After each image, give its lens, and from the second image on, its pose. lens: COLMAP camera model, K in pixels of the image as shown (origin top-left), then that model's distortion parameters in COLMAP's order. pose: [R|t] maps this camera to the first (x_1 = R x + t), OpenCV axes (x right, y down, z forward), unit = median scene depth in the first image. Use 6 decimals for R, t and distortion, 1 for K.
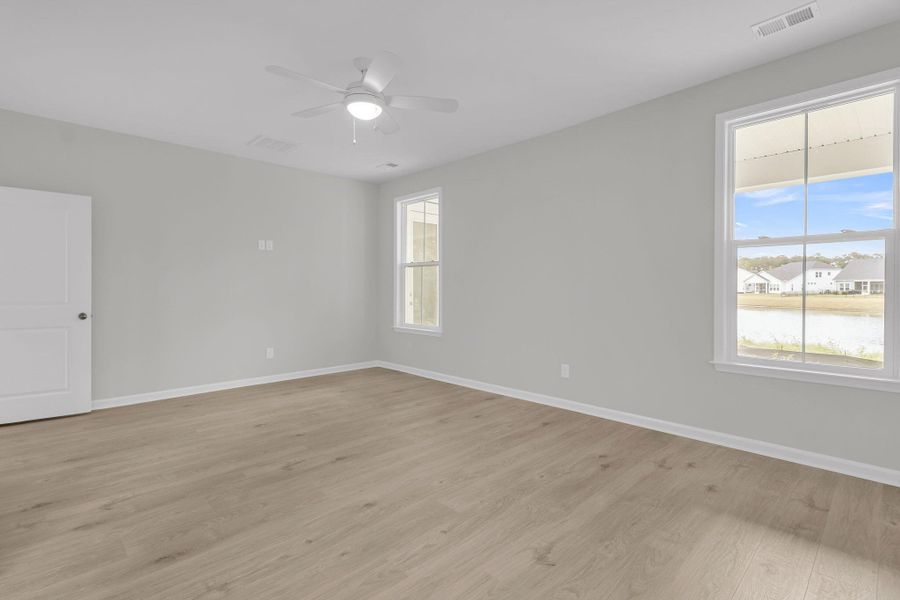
lens RADIAL K [[424.3, 0, 460.9], [0, 424.3, 288.3], [0, 0, 1]] dist [0.001329, 0.000164]
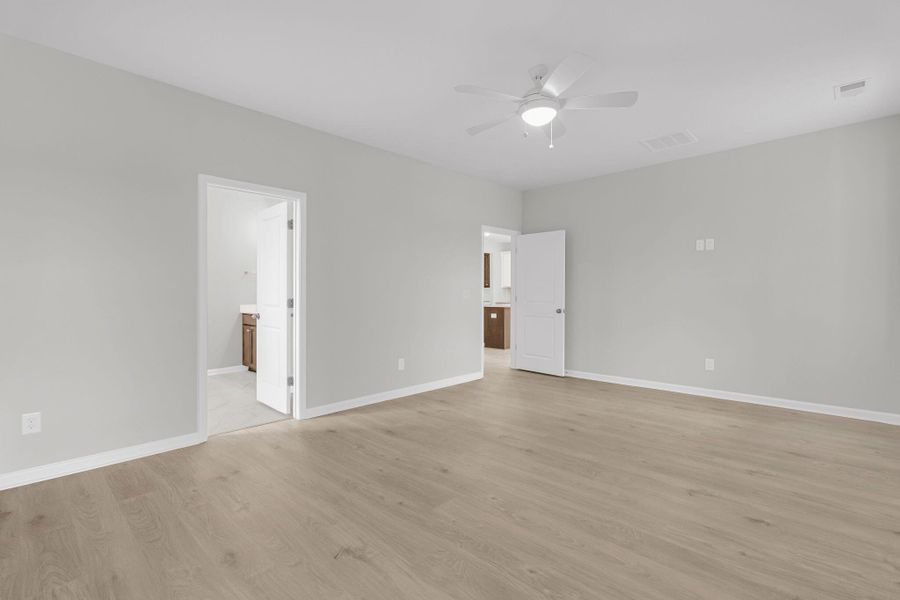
lens RADIAL K [[420.5, 0, 448.5], [0, 420.5, 302.3], [0, 0, 1]] dist [-0.000341, 0.000033]
pose [[0.021395, 0.020782, -0.999555, 0.709348], [0.001025, 0.999783, 0.020809, 0.004335], [0.999771, -0.001469, 0.021369, 0.719950]]
